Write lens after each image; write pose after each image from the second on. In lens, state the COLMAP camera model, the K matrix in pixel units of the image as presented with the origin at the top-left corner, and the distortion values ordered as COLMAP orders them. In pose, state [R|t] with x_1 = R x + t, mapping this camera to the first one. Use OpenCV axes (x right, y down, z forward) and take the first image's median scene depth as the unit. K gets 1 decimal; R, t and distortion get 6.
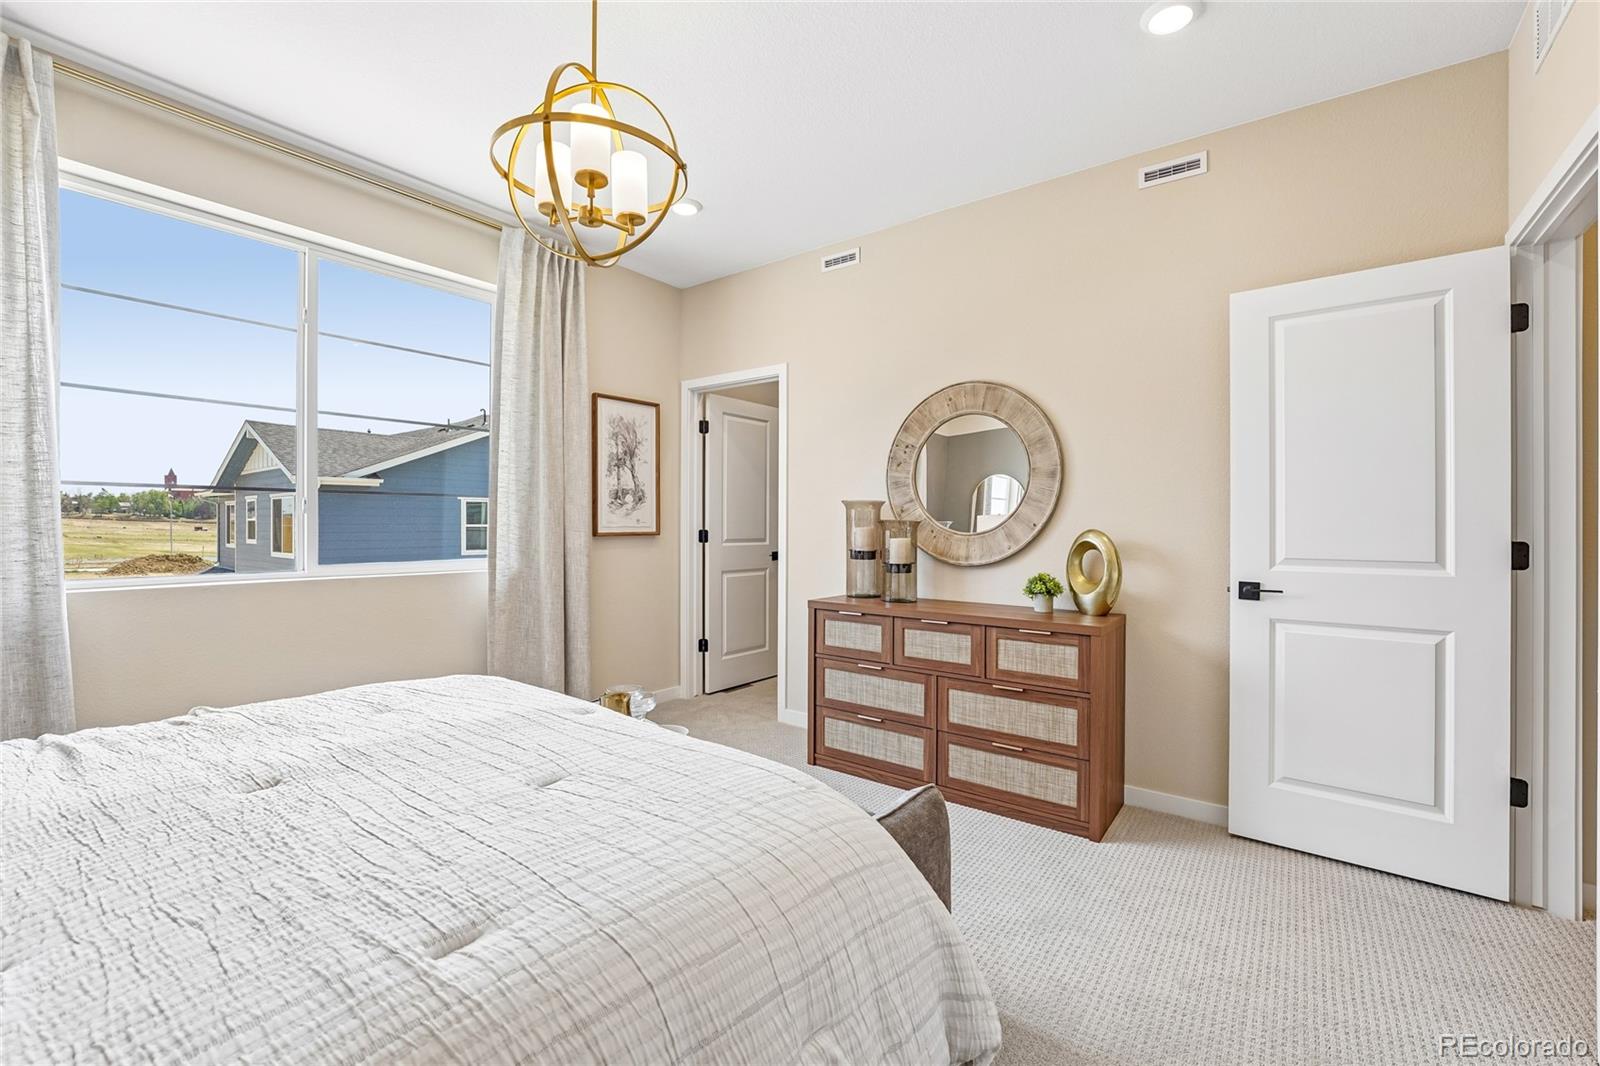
lens RADIAL K [[657.9, 0, 792.3], [0, 657.9, 525.3], [0, 0, 1]] dist [-0.014895, -0.000203]
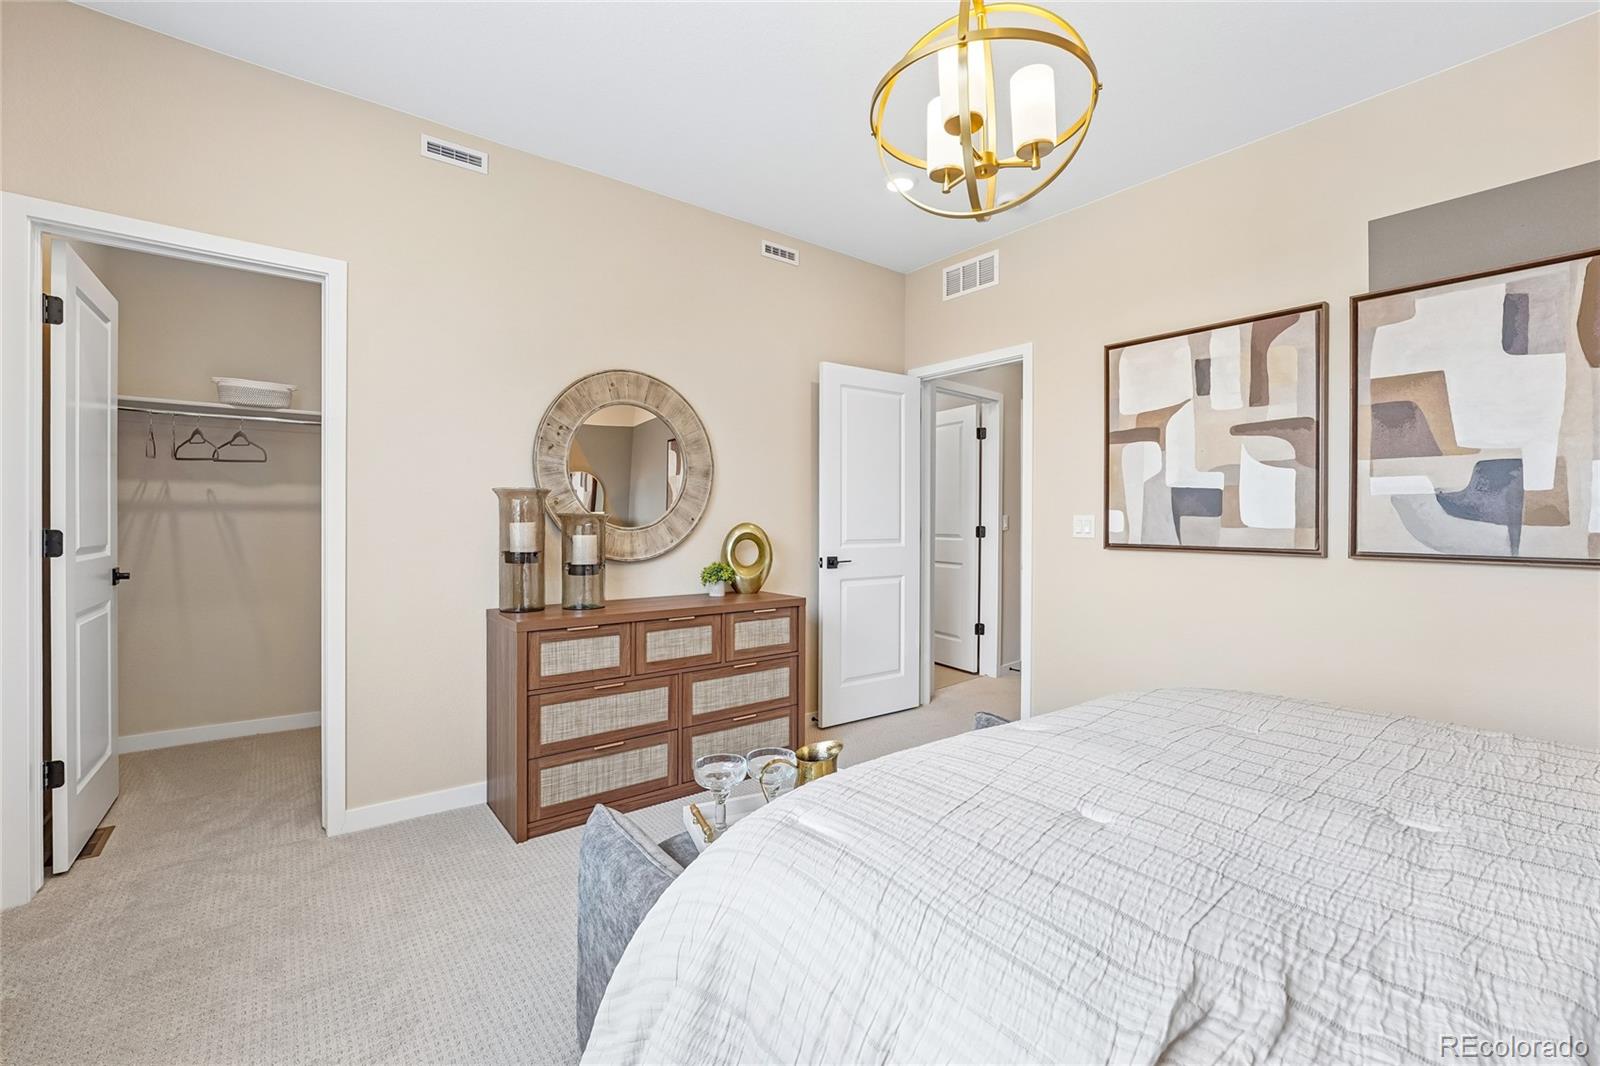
lens RADIAL K [[695.5, 0, 803.0], [0, 695.5, 518.1], [0, 0, 1]] dist [-0.002583, -0.000435]
pose [[0.251446, -0.004507, 0.967861, -0.674935], [-0.002257, 0.999984, 0.005243, -0.008489], [-0.967869, -0.003502, 0.251431, 0.512099]]
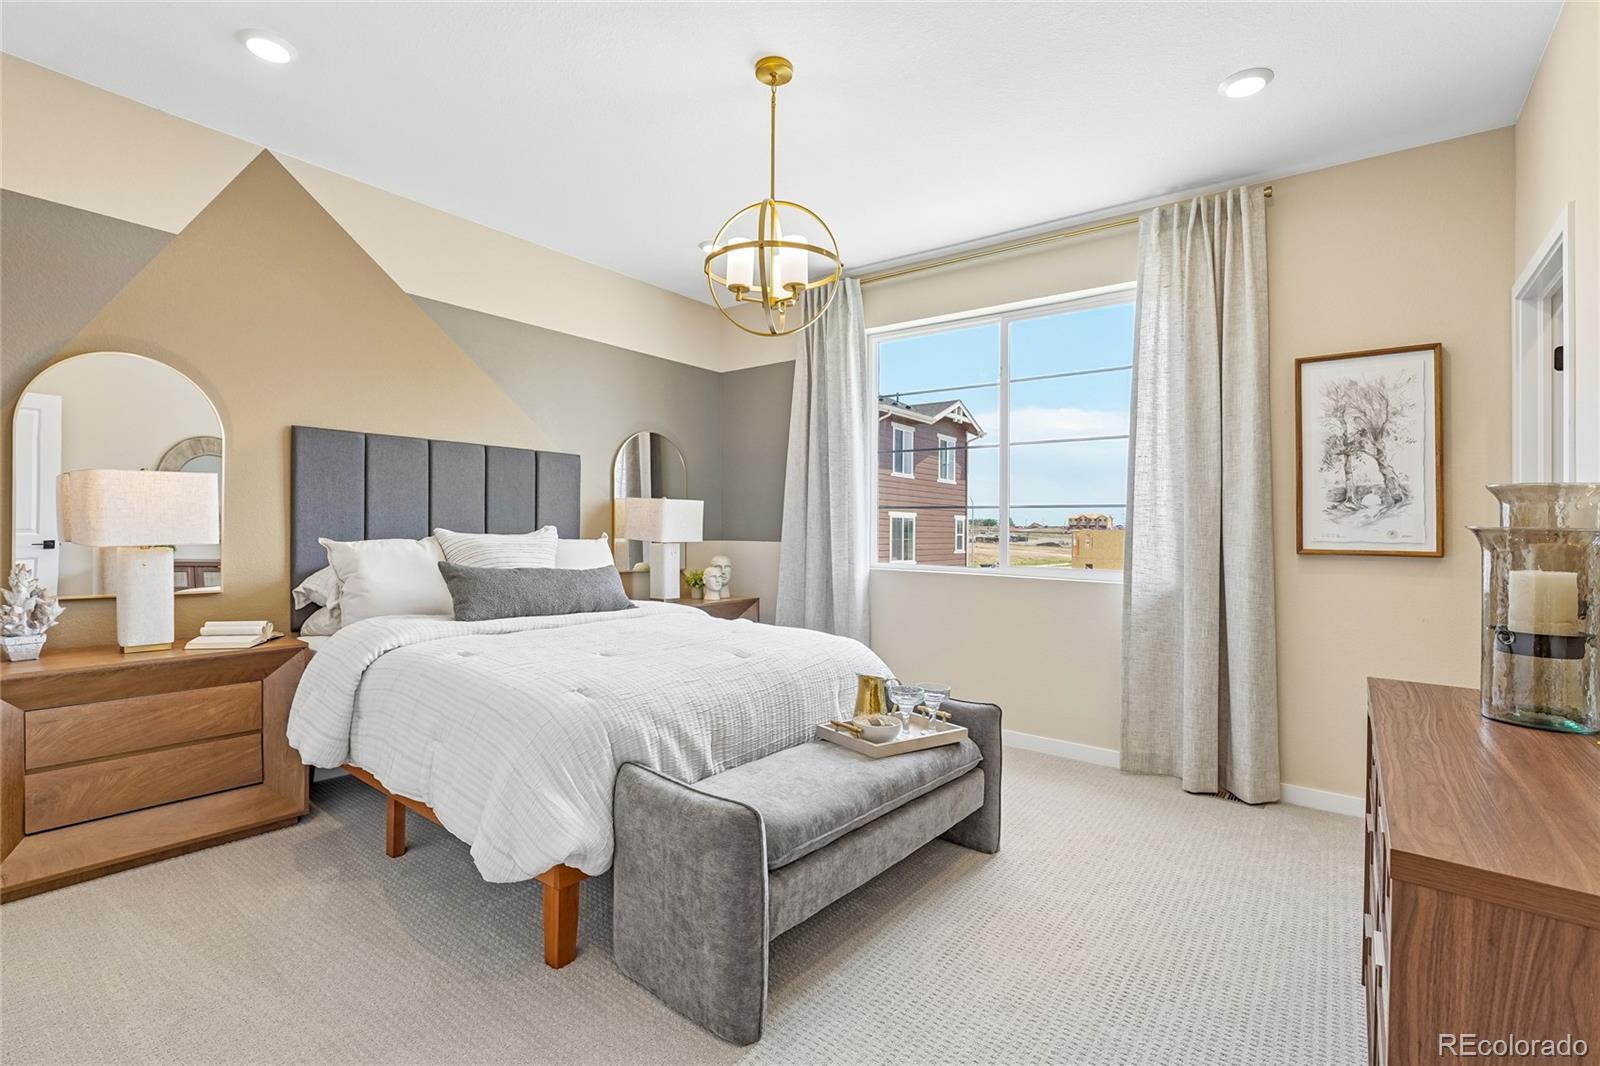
lens RADIAL K [[725.6, 0, 794.3], [0, 725.6, 528.2], [0, 0, 1]] dist [-0.020754, -0.000156]
pose [[-0.000822, -0.003669, -0.999993, 0.630151], [-0.019729, 0.999799, -0.003652, 0.002670], [0.999805, 0.019725, -0.000894, 0.549992]]
